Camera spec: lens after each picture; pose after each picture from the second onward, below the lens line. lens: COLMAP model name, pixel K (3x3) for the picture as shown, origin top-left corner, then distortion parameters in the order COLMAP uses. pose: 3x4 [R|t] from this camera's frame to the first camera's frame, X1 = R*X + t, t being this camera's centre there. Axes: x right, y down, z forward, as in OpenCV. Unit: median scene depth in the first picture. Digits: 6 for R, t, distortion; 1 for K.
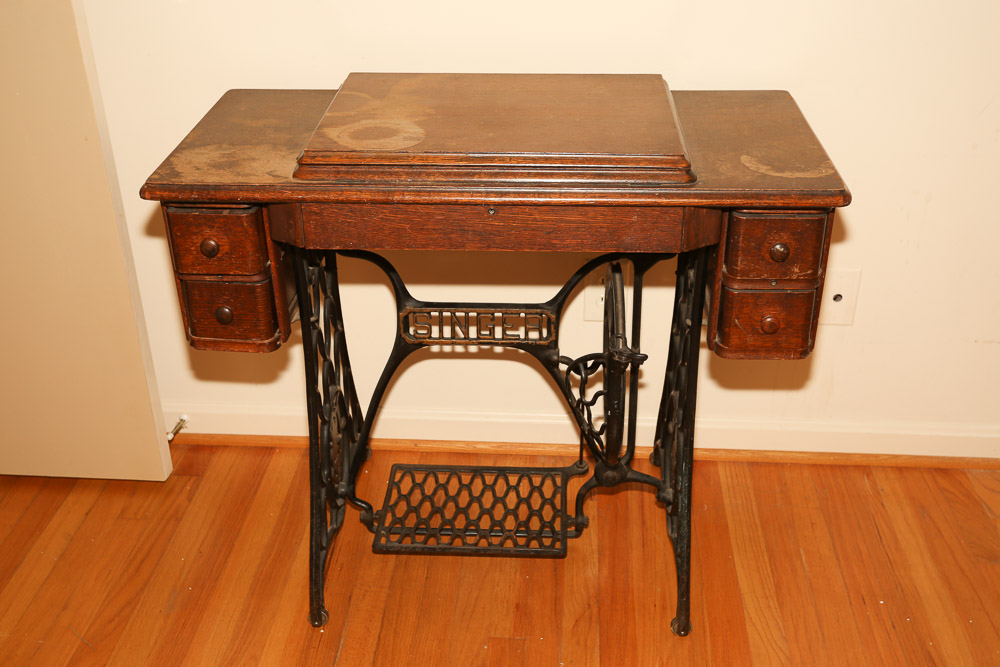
lens RADIAL K [[1091.3, 0, 500.0], [0, 1091.3, 333.5], [0, 0, 1]] dist [0.009847, 0.119497]
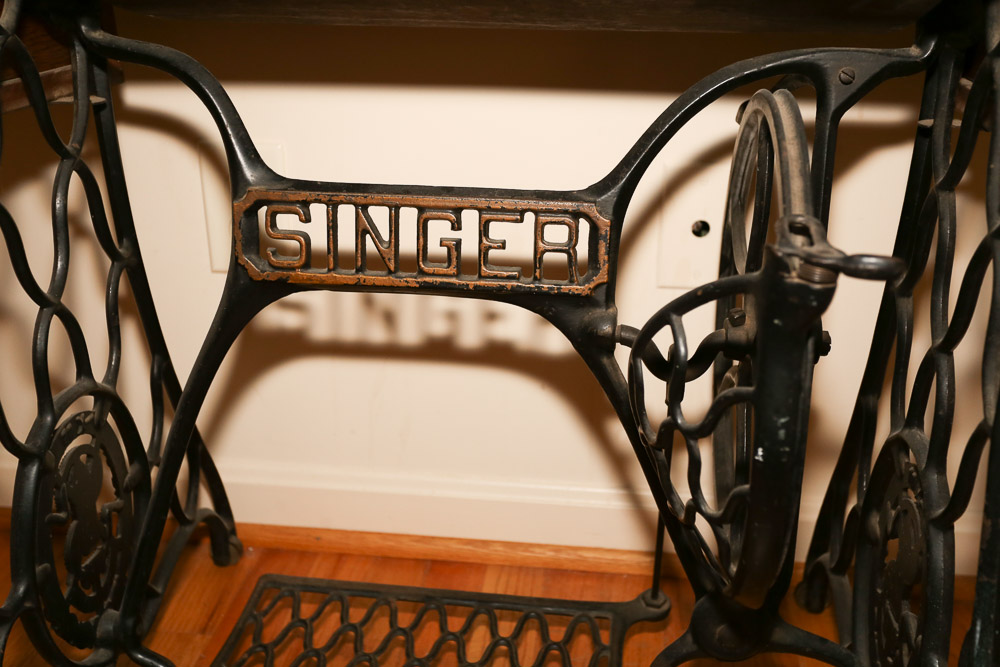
lens RADIAL K [[1021.5, 0, 500.0], [0, 1021.5, 333.5], [0, 0, 1]] dist [0.043346, 0.033682]
pose [[0.996852, 0.045170, -0.065156, 0.037857], [-0.052657, 0.991594, -0.118189, 0.074835], [0.059270, 0.121248, 0.990851, 0.653724]]
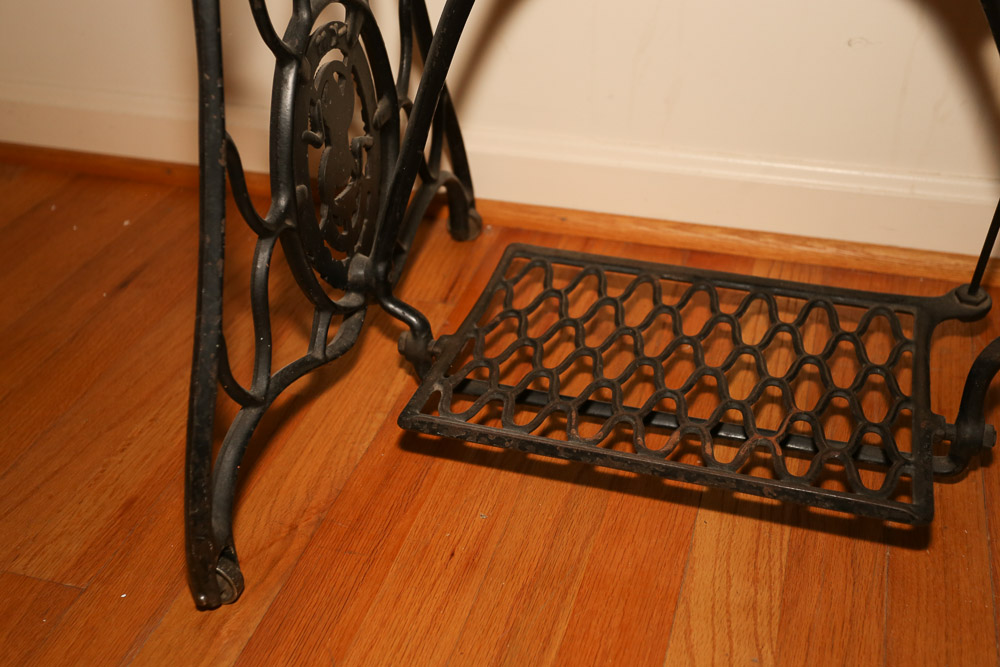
lens RADIAL K [[1091.3, 0, 500.0], [0, 1091.3, 333.5], [0, 0, 1]] dist [0.009847, 0.119497]
pose [[0.966858, 0.131125, -0.219070, -0.001810], [-0.107506, 0.987354, 0.116506, 0.126223], [0.231577, -0.089093, 0.968728, 0.689002]]
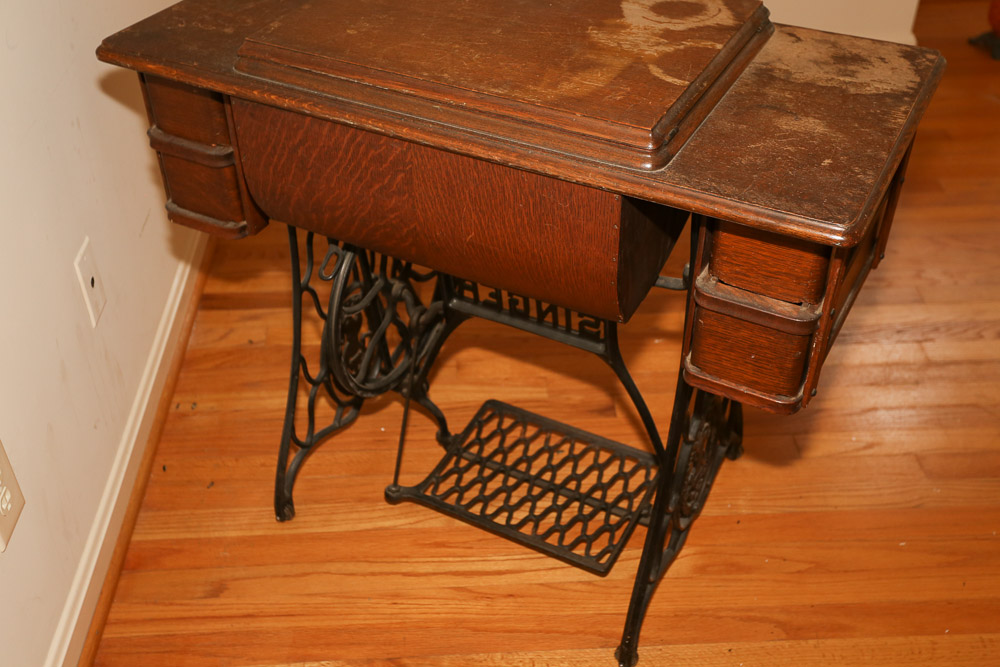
lens RADIAL K [[1091.3, 0, 500.0], [0, 1091.3, 333.5], [0, 0, 1]] dist [0.009847, 0.119497]
pose [[-0.905734, -0.242514, 0.347611, -0.306547], [0.226056, 0.417351, 0.880180, -0.761086], [-0.358532, 0.875788, -0.323187, 1.353734]]
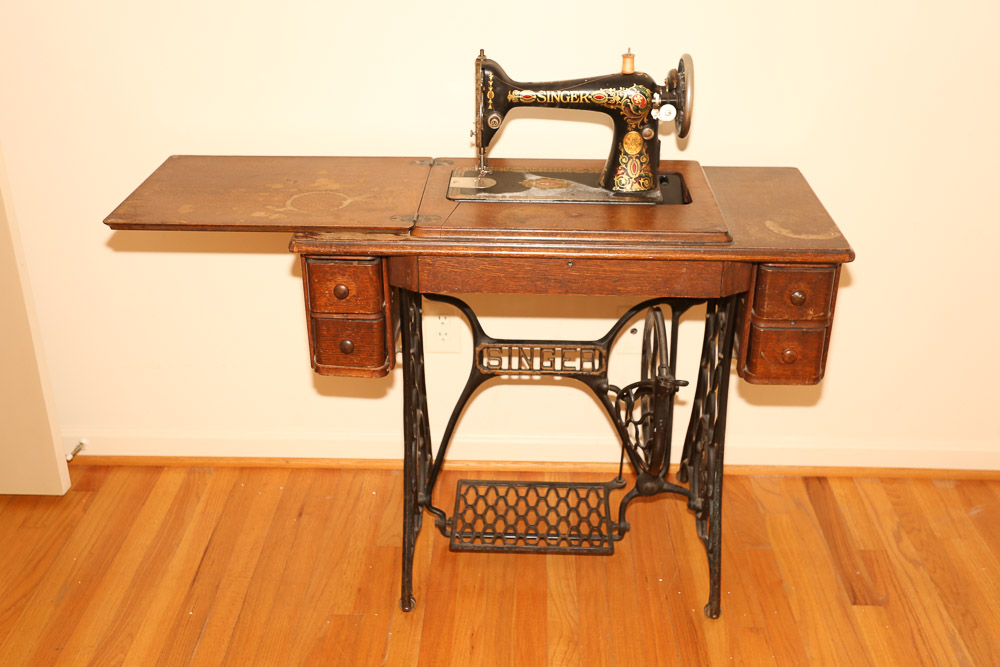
lens RADIAL K [[1091.3, 0, 500.0], [0, 1091.3, 333.5], [0, 0, 1]] dist [0.009847, 0.119497]
pose [[0.999747, 0.005880, 0.021715, -0.095922], [-0.004823, 0.998815, -0.048428, 0.024402], [-0.021974, 0.048311, 0.998591, -0.206385]]
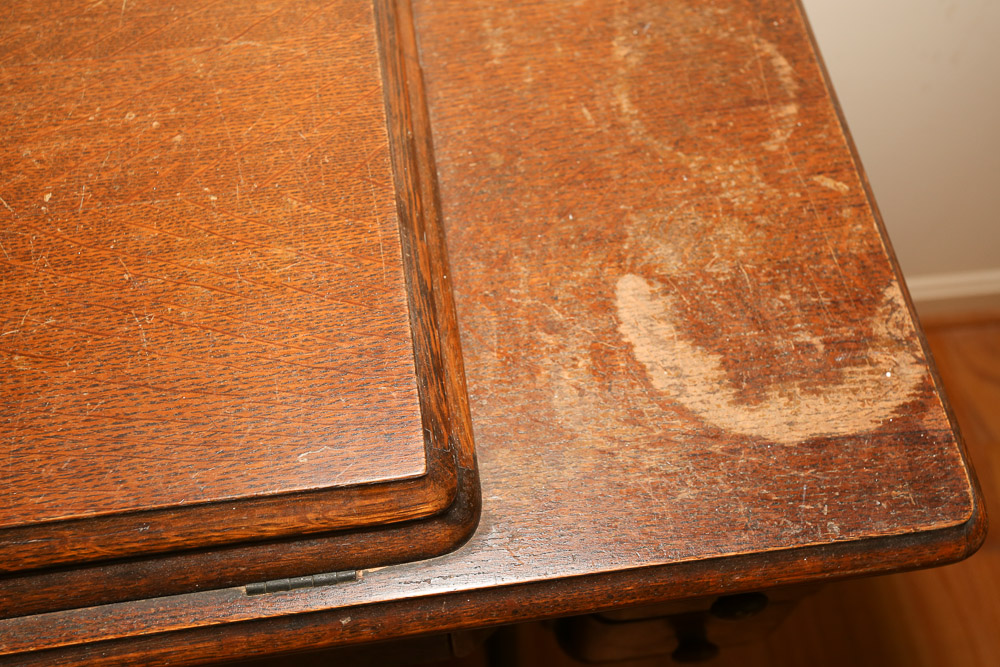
lens RADIAL K [[1091.3, 0, 500.0], [0, 1091.3, 333.5], [0, 0, 1]] dist [0.009847, 0.119497]
pose [[0.982043, -0.147954, 0.117050, 0.130817], [0.062701, 0.841142, 0.537167, -0.277861], [-0.177932, -0.520182, 0.835315, 0.649554]]
